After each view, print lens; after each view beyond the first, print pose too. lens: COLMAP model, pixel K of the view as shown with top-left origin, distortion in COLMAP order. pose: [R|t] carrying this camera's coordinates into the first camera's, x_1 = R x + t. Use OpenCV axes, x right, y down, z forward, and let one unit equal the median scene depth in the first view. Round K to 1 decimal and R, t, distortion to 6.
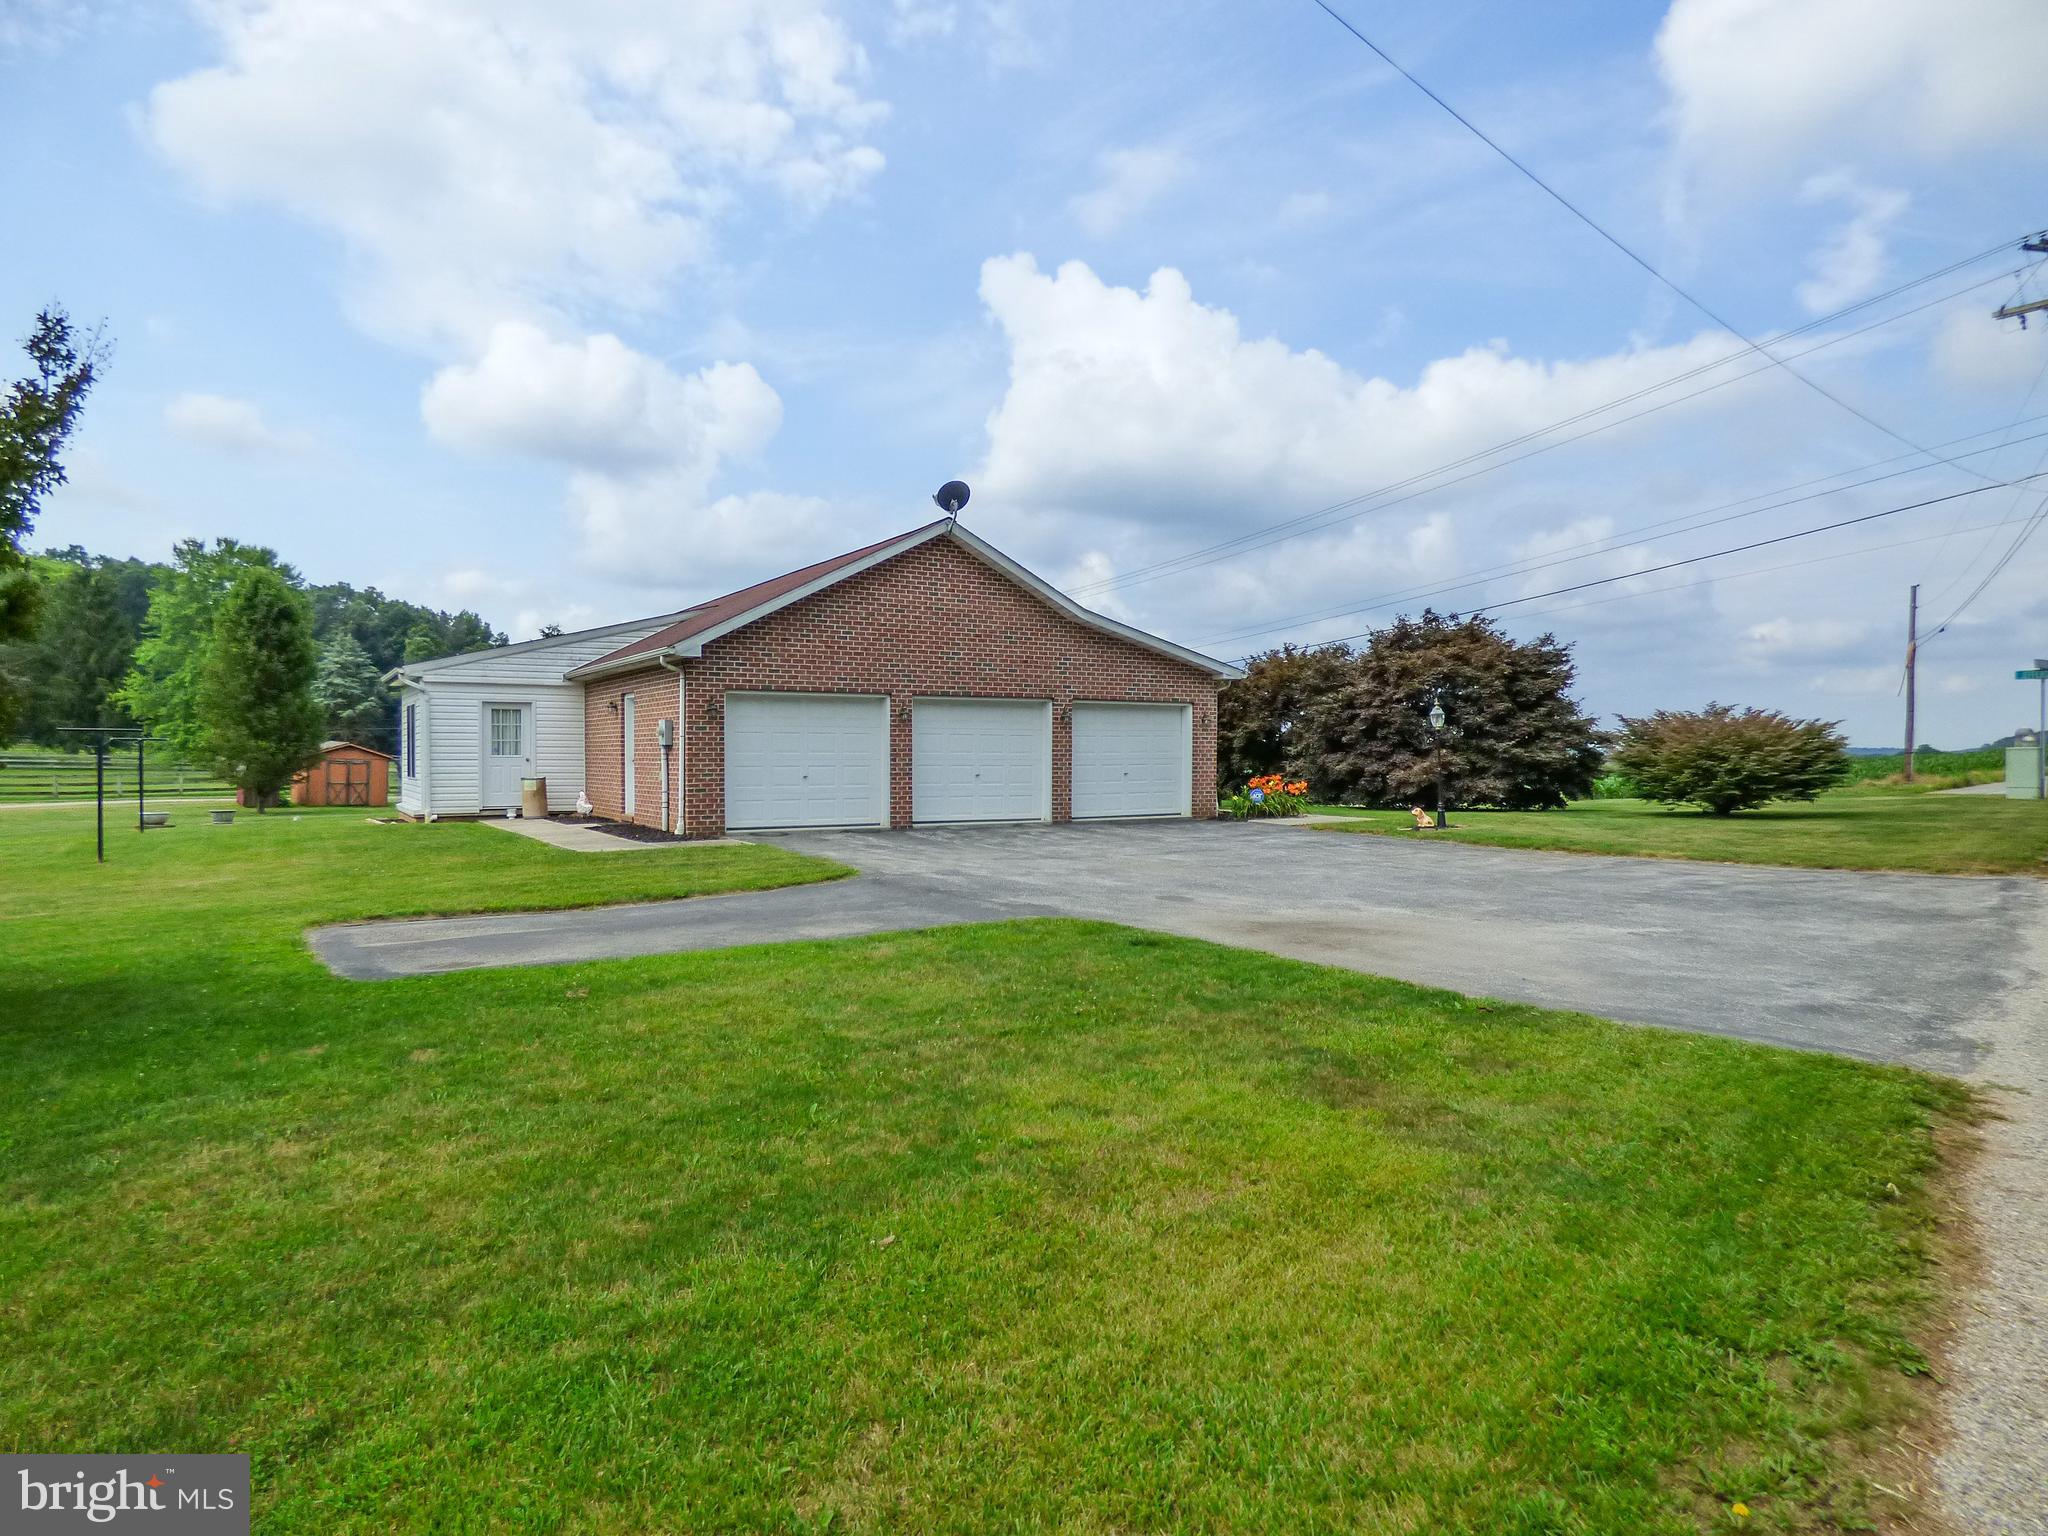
lens RADIAL K [[1223.4, 0, 1011.5], [0, 1223.4, 761.4], [0, 0, 1]] dist [-0.008727, 0.000358]
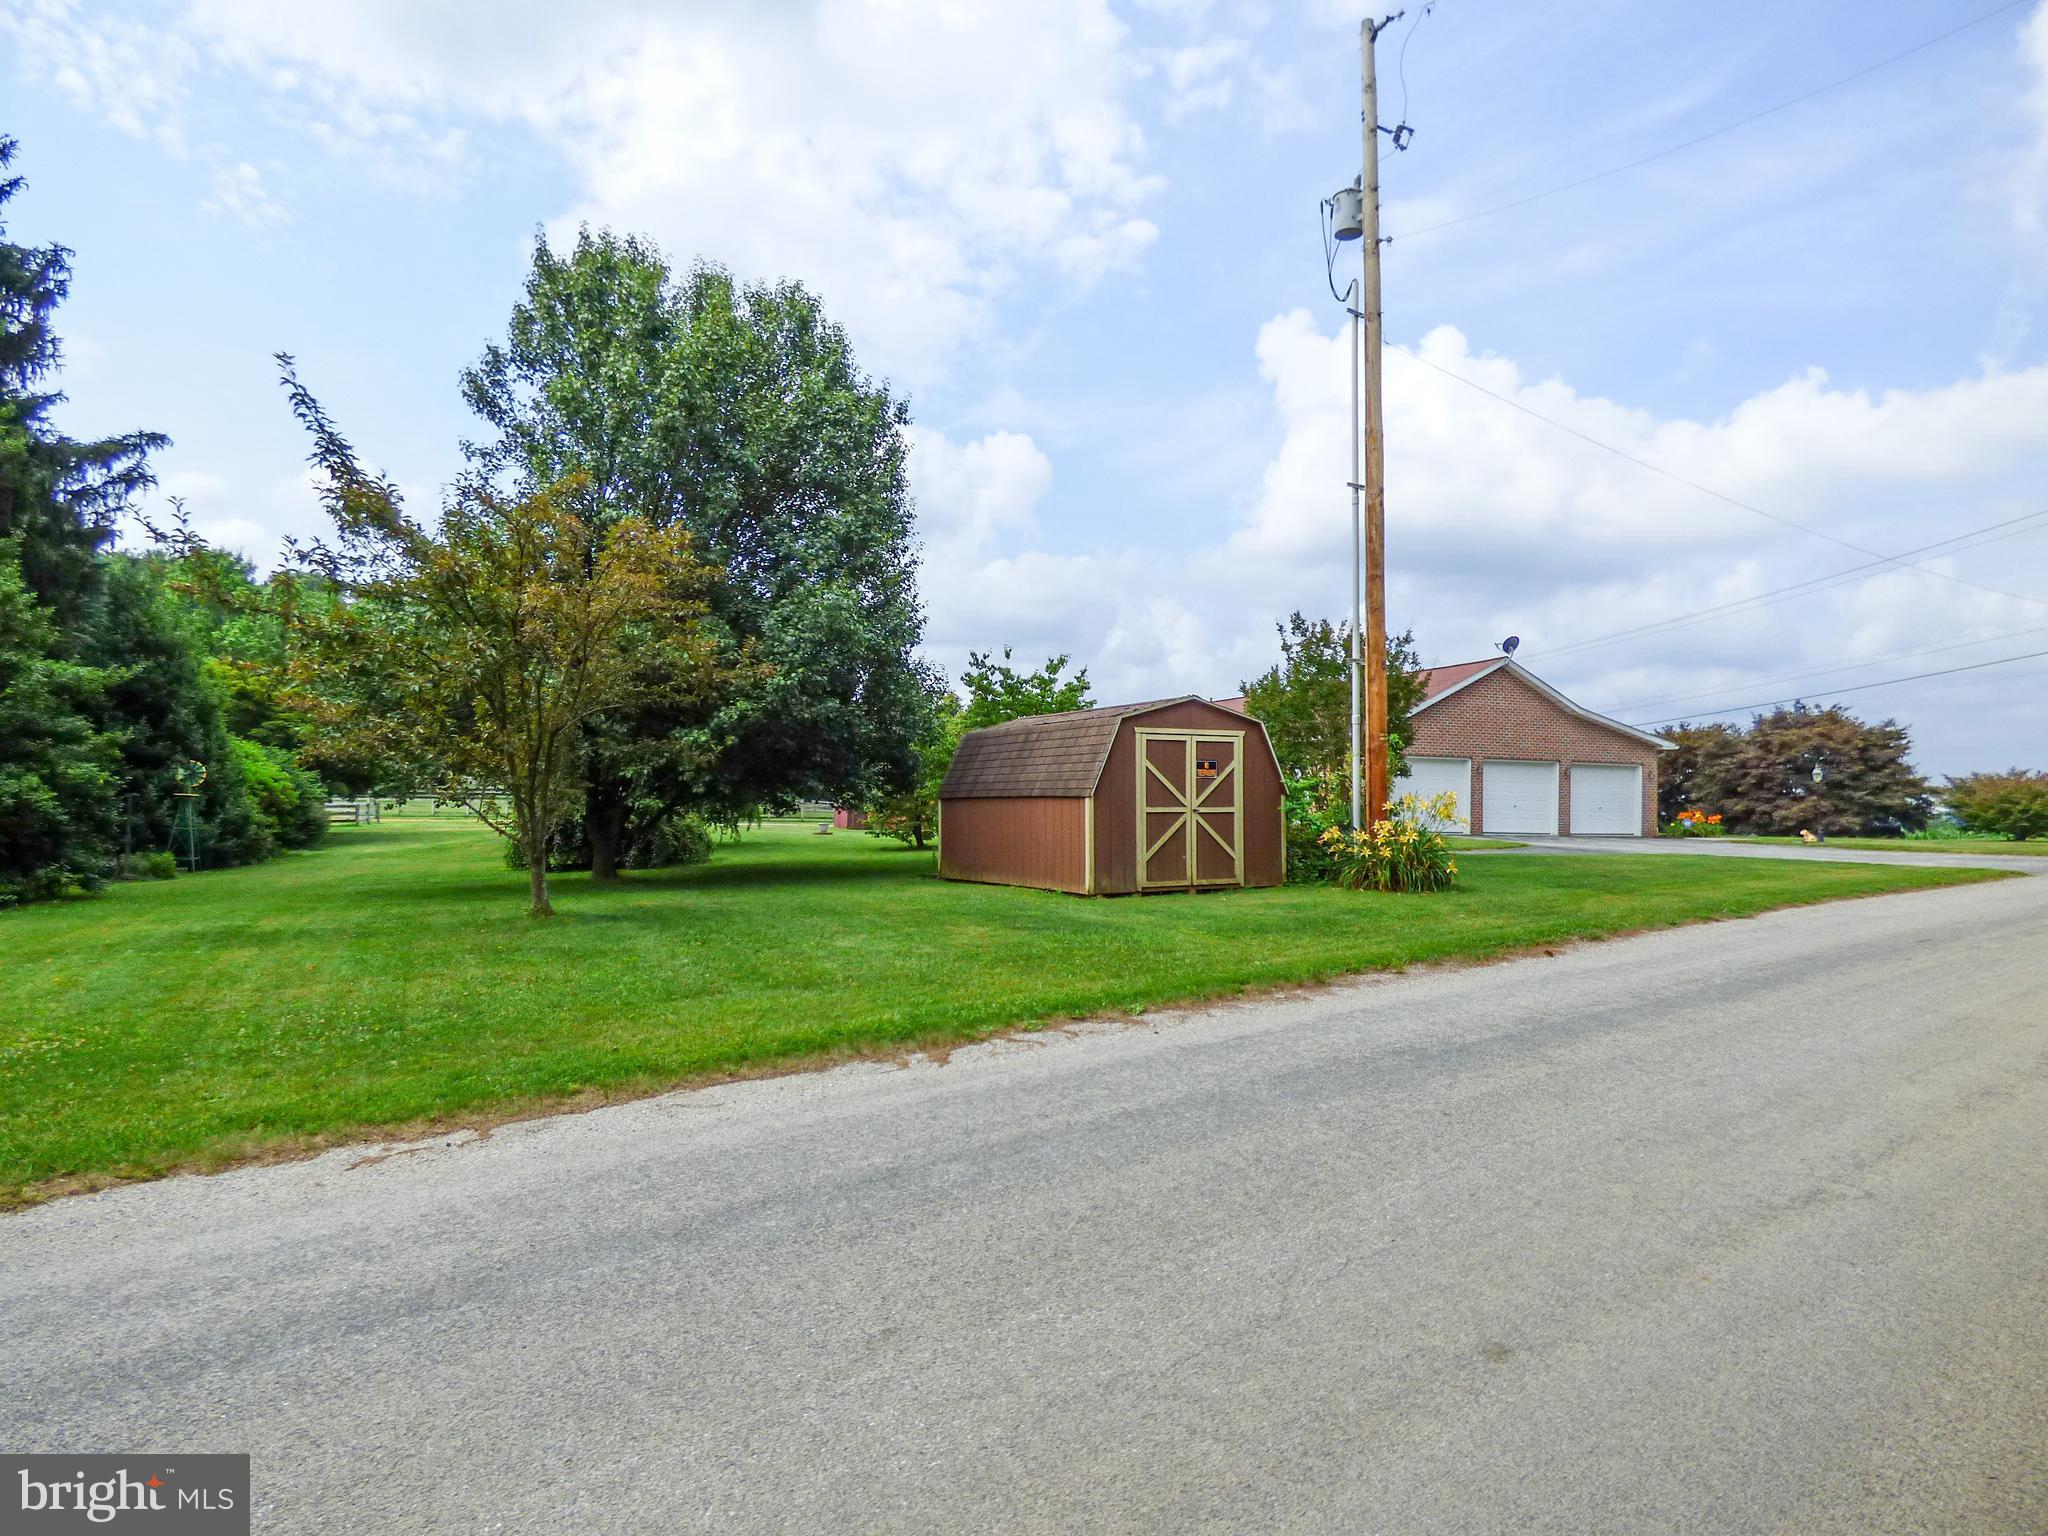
lens RADIAL K [[1223.4, 0, 1032.7], [0, 1223.4, 762.5], [0, 0, 1]] dist [-0.008727, 0.000358]
pose [[0.981043, 0.008272, -0.193613, -0.258115], [-0.016786, 0.998961, -0.042375, 0.024129], [0.193061, 0.044821, 0.980162, -0.565631]]
